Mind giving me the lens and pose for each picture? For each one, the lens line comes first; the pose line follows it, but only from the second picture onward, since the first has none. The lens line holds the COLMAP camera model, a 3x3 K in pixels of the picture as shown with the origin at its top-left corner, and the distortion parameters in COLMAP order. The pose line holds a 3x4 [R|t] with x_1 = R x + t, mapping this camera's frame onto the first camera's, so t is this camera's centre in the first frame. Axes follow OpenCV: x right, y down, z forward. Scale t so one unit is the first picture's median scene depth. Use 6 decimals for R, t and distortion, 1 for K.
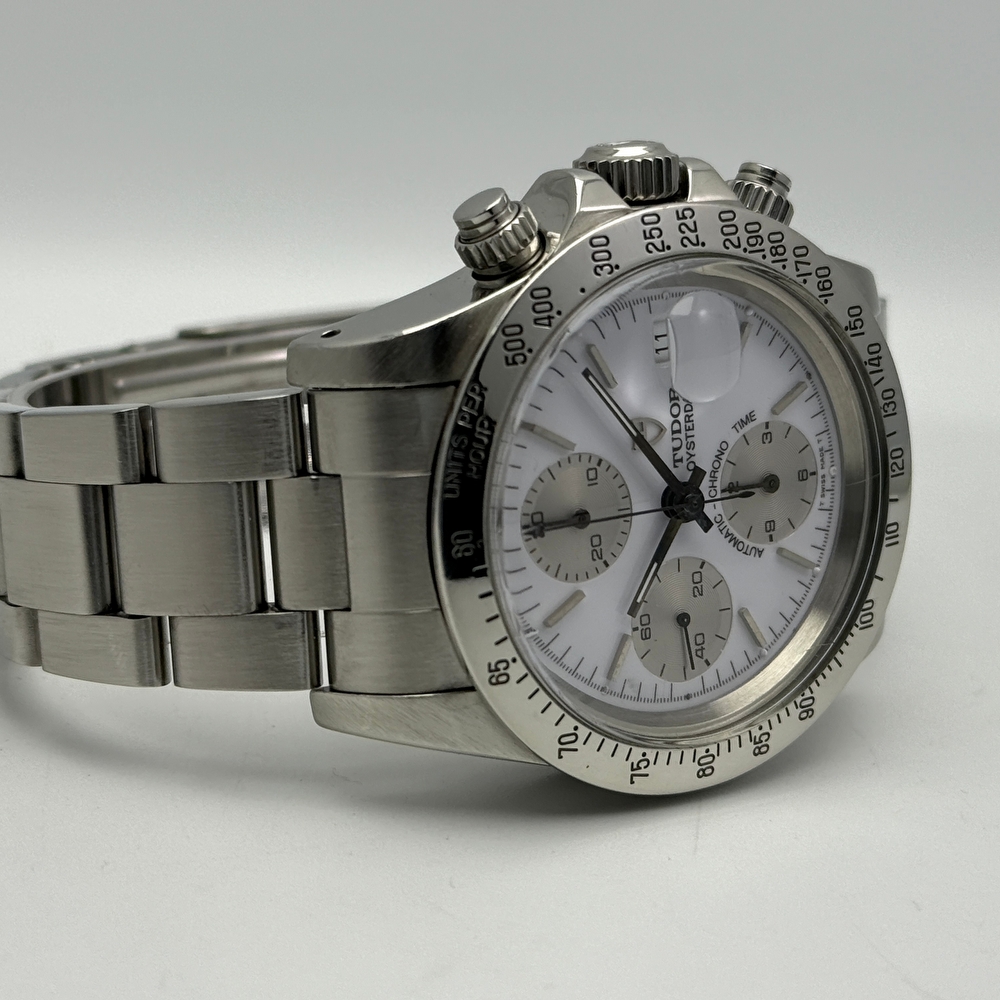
lens RADIAL K [[2685.4, 0, 500.0], [0, 2685.4, 500.0], [0, 0, 1]] dist [-0.018407, -0.367204]
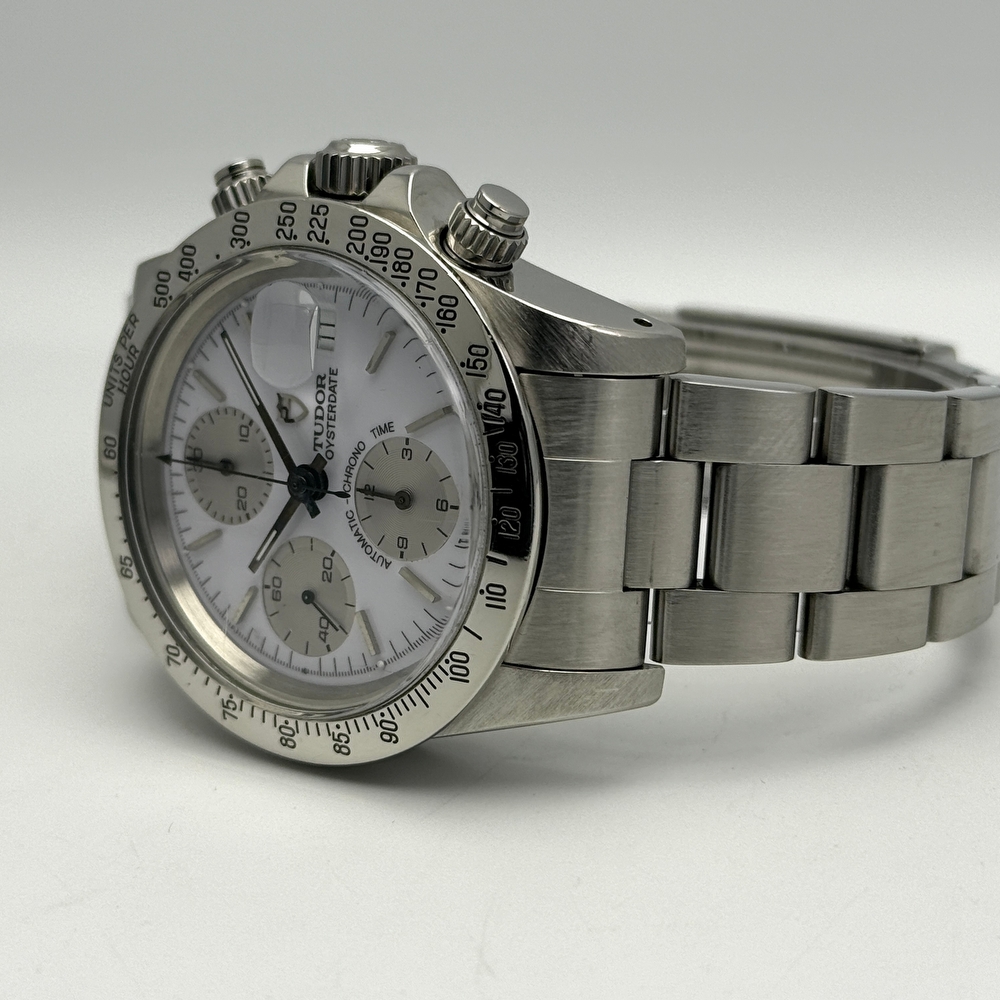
lens RADIAL K [[2685.4, 0, 500.0], [0, 2685.4, 500.0], [0, 0, 1]] dist [-0.018407, -0.367204]
pose [[0.342596, 0.247510, -0.906293, 1.041016], [-0.243467, 0.955106, 0.168806, -0.187608], [0.907387, 0.162820, 0.387476, 0.662978]]
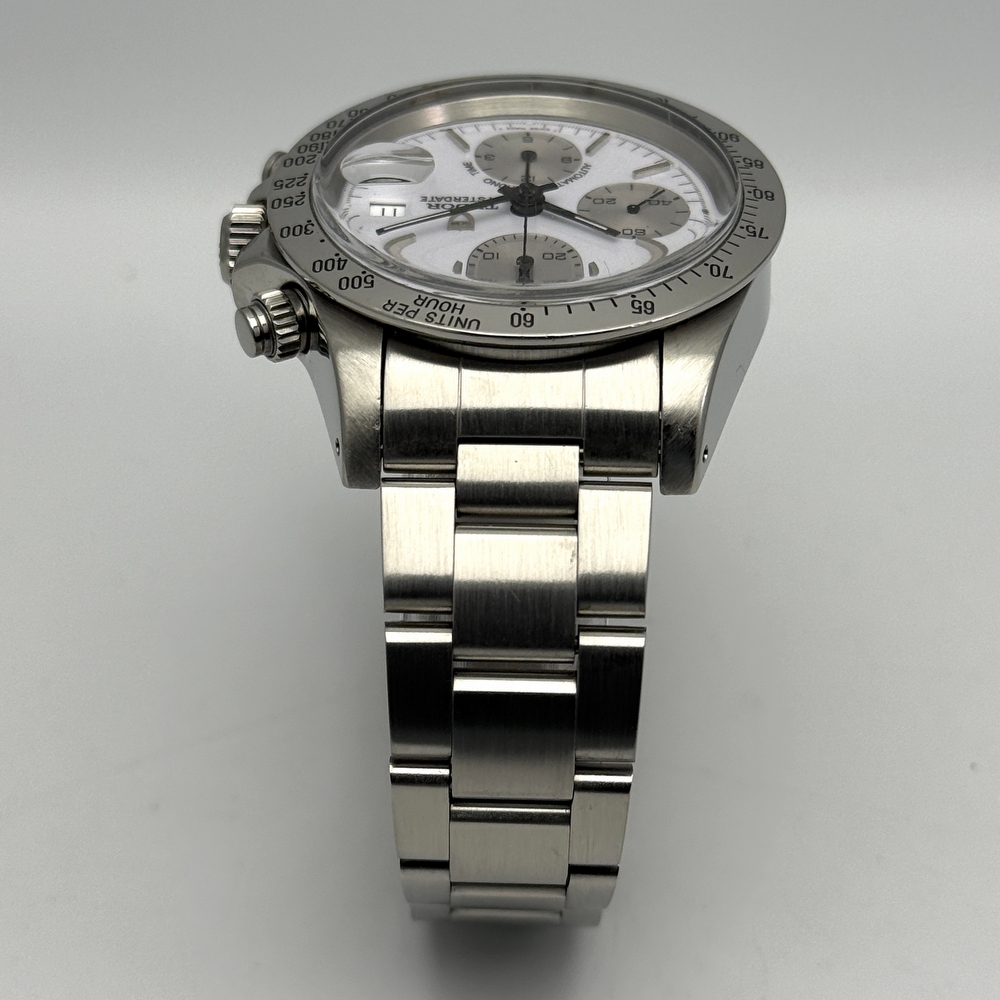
lens RADIAL K [[2685.4, 0, 500.0], [0, 2685.4, 500.0], [0, 0, 1]] dist [-0.018407, -0.367204]
pose [[0.078571, -0.940551, 0.330440, -0.433266], [0.978401, 0.009179, -0.206513, 0.228172], [0.191203, 0.339529, 0.920957, -0.020040]]
